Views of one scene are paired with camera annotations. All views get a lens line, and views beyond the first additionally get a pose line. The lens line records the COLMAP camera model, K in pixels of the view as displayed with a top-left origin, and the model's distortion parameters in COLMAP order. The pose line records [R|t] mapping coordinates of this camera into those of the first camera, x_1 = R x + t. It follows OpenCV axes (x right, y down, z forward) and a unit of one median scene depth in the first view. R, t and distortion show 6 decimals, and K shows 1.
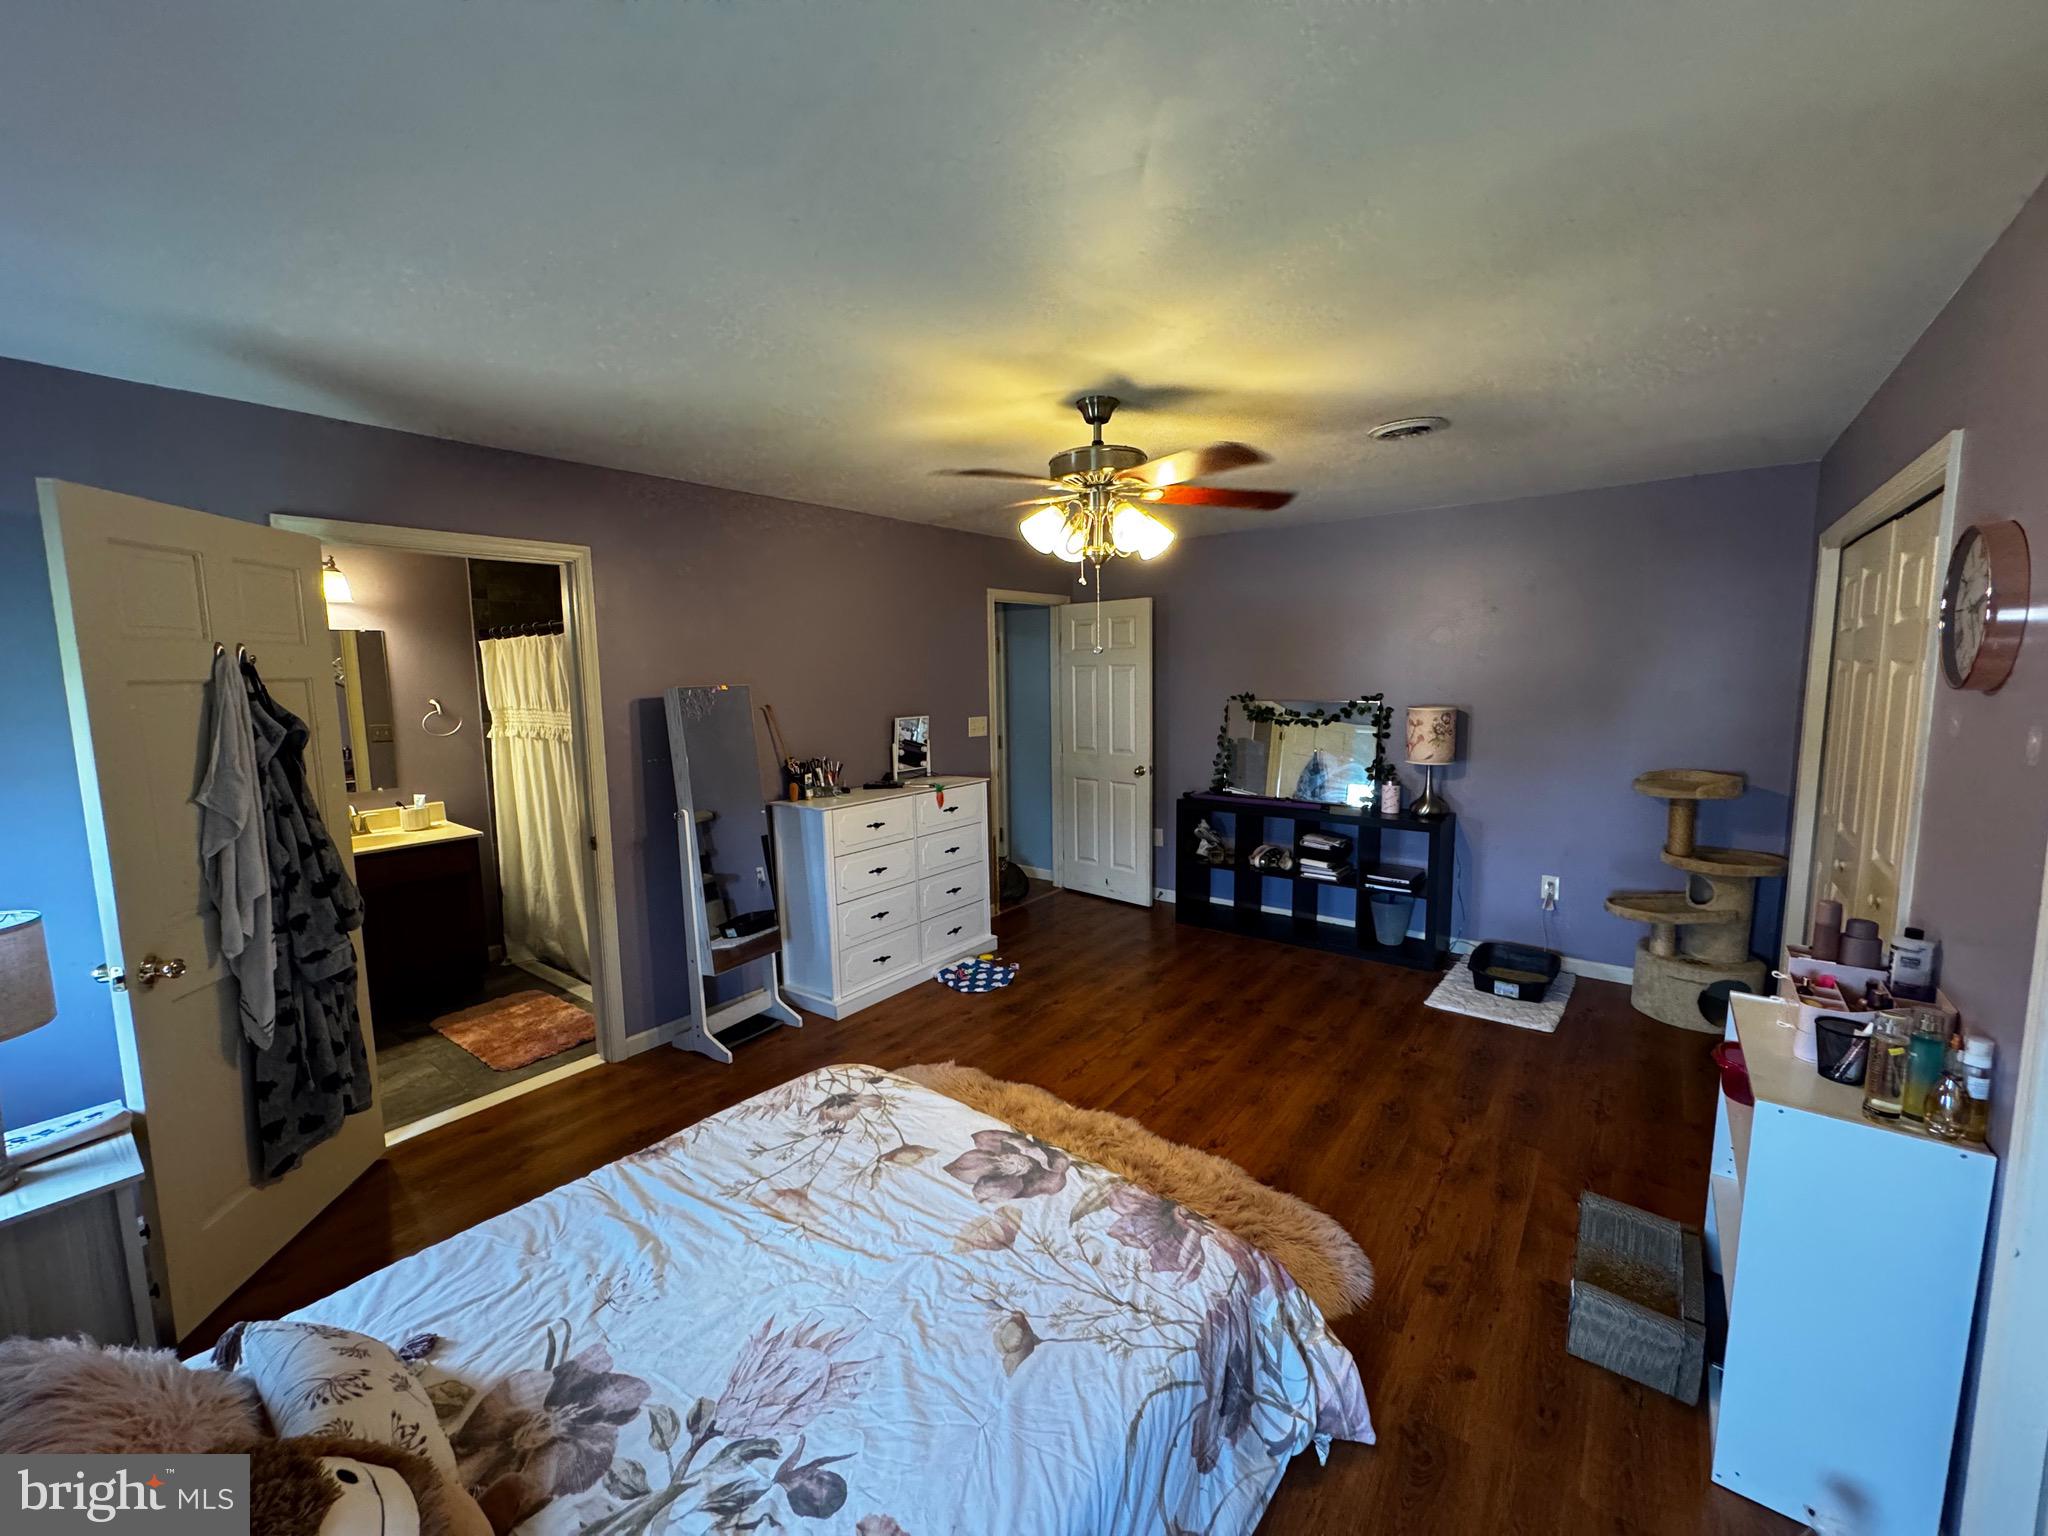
lens RADIAL K [[823.7, 0, 1024.0], [0, 823.7, 768.0], [0, 0, 1]] dist [0.001835, 0.000182]
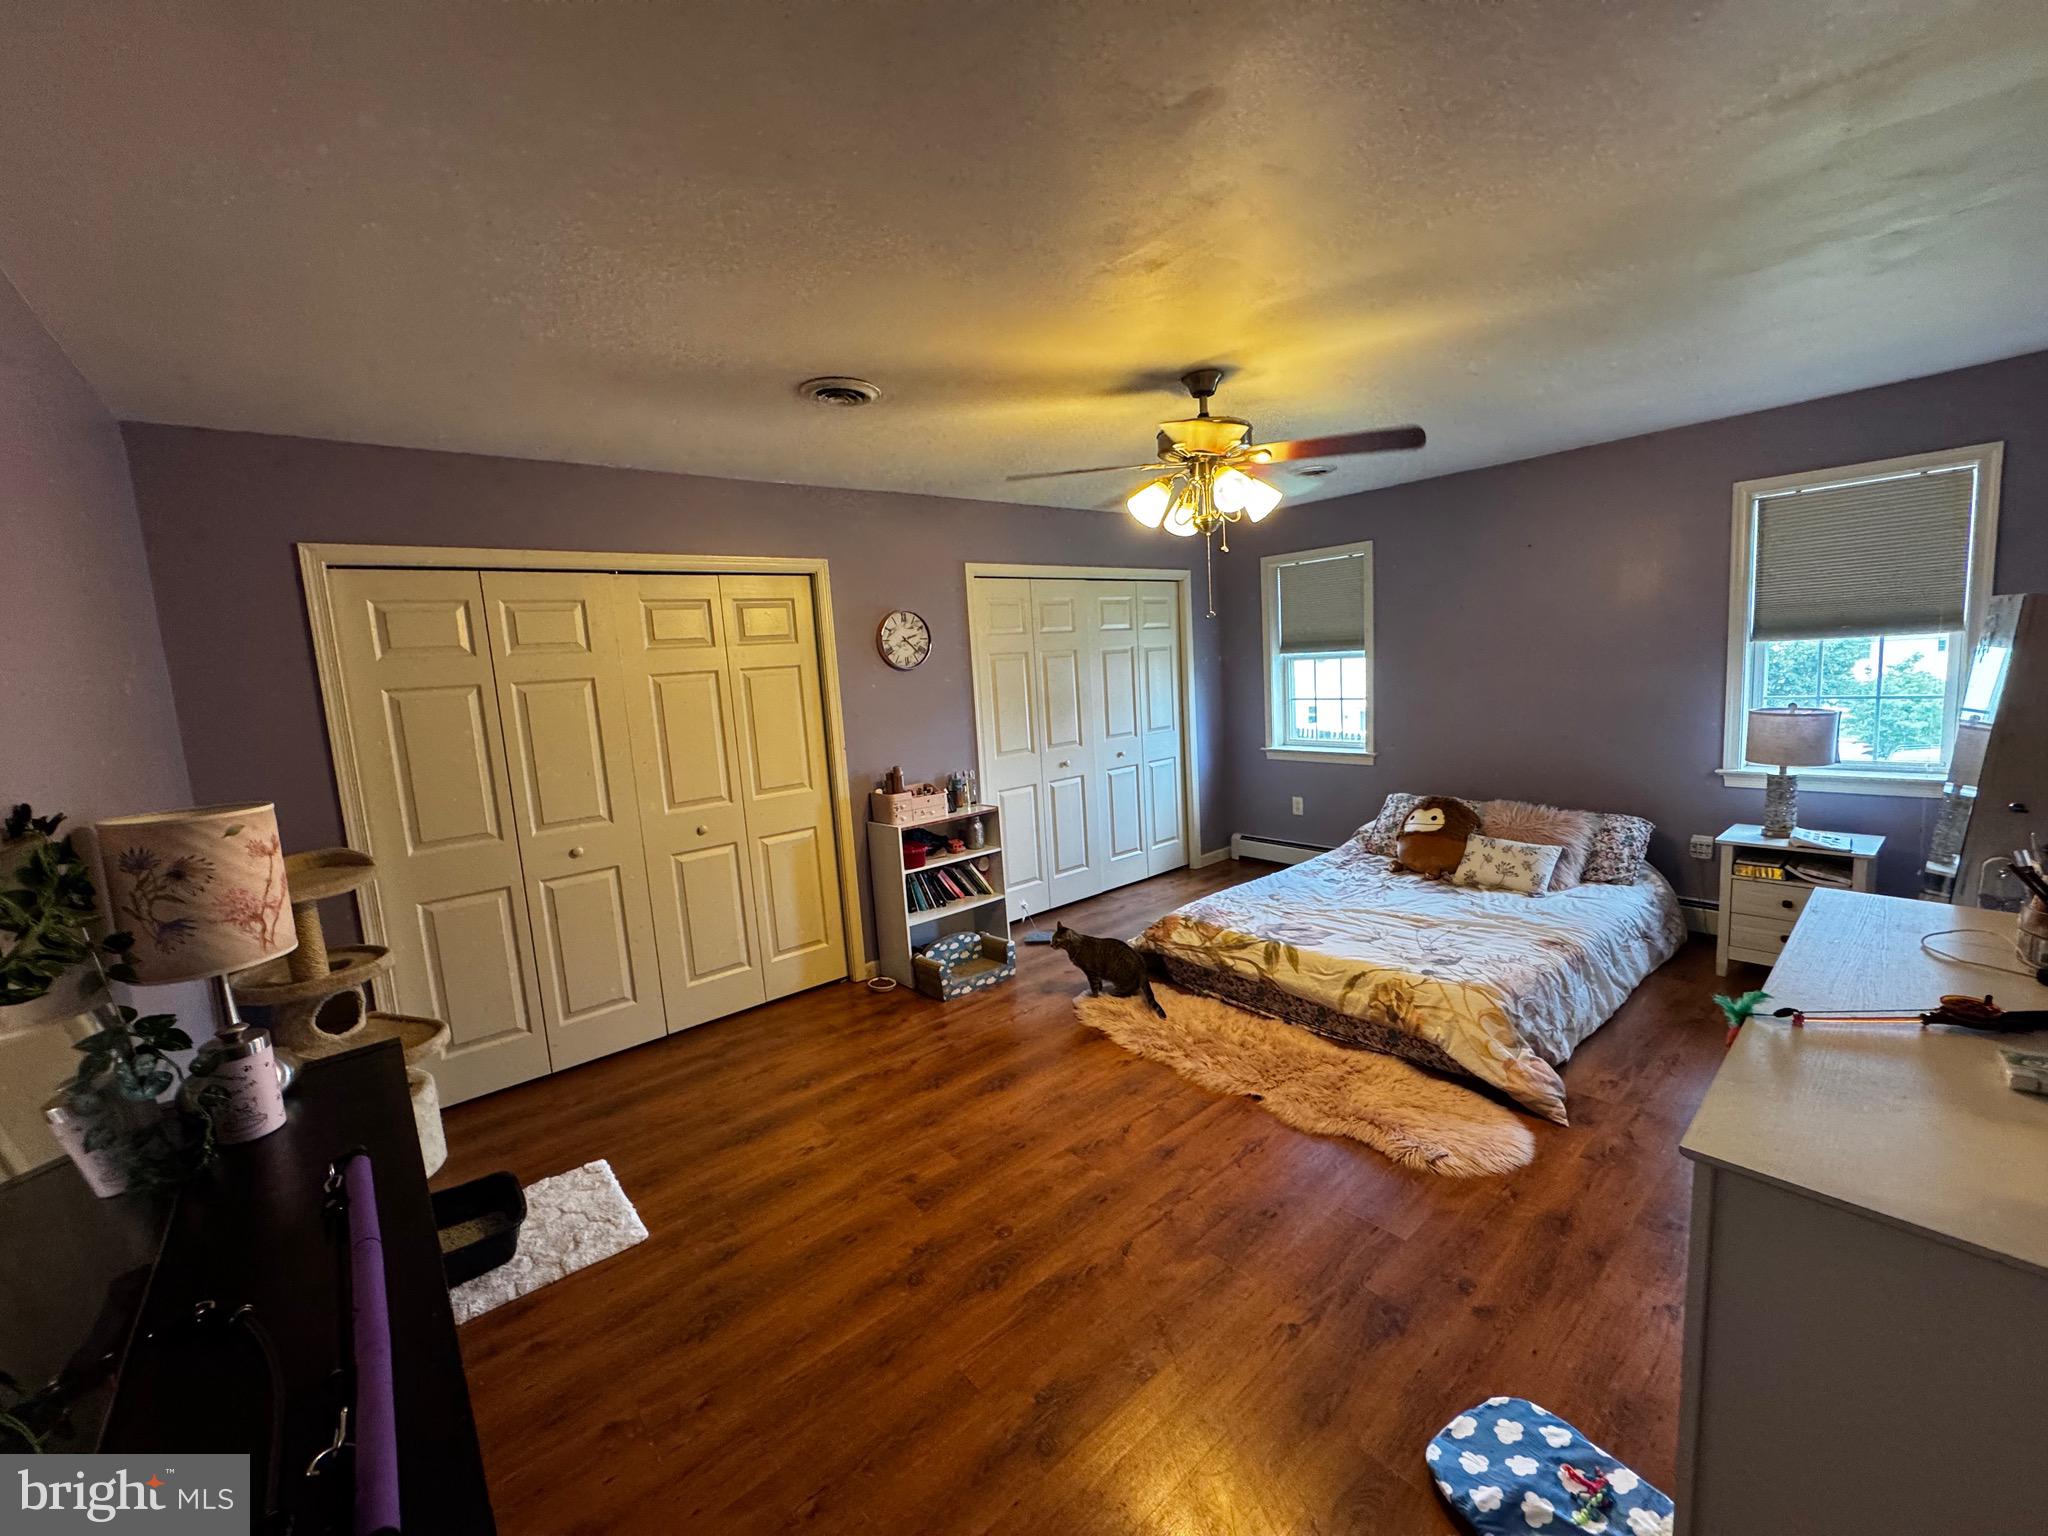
lens RADIAL K [[823.7, 0, 1024.0], [0, 823.7, 768.0], [0, 0, 1]] dist [0.001835, 0.000182]
pose [[-0.974421, 0.051114, 0.218842, 0.124336], [0.104542, 0.965110, 0.240071, -0.278468], [-0.198935, 0.256808, -0.945767, 2.504440]]
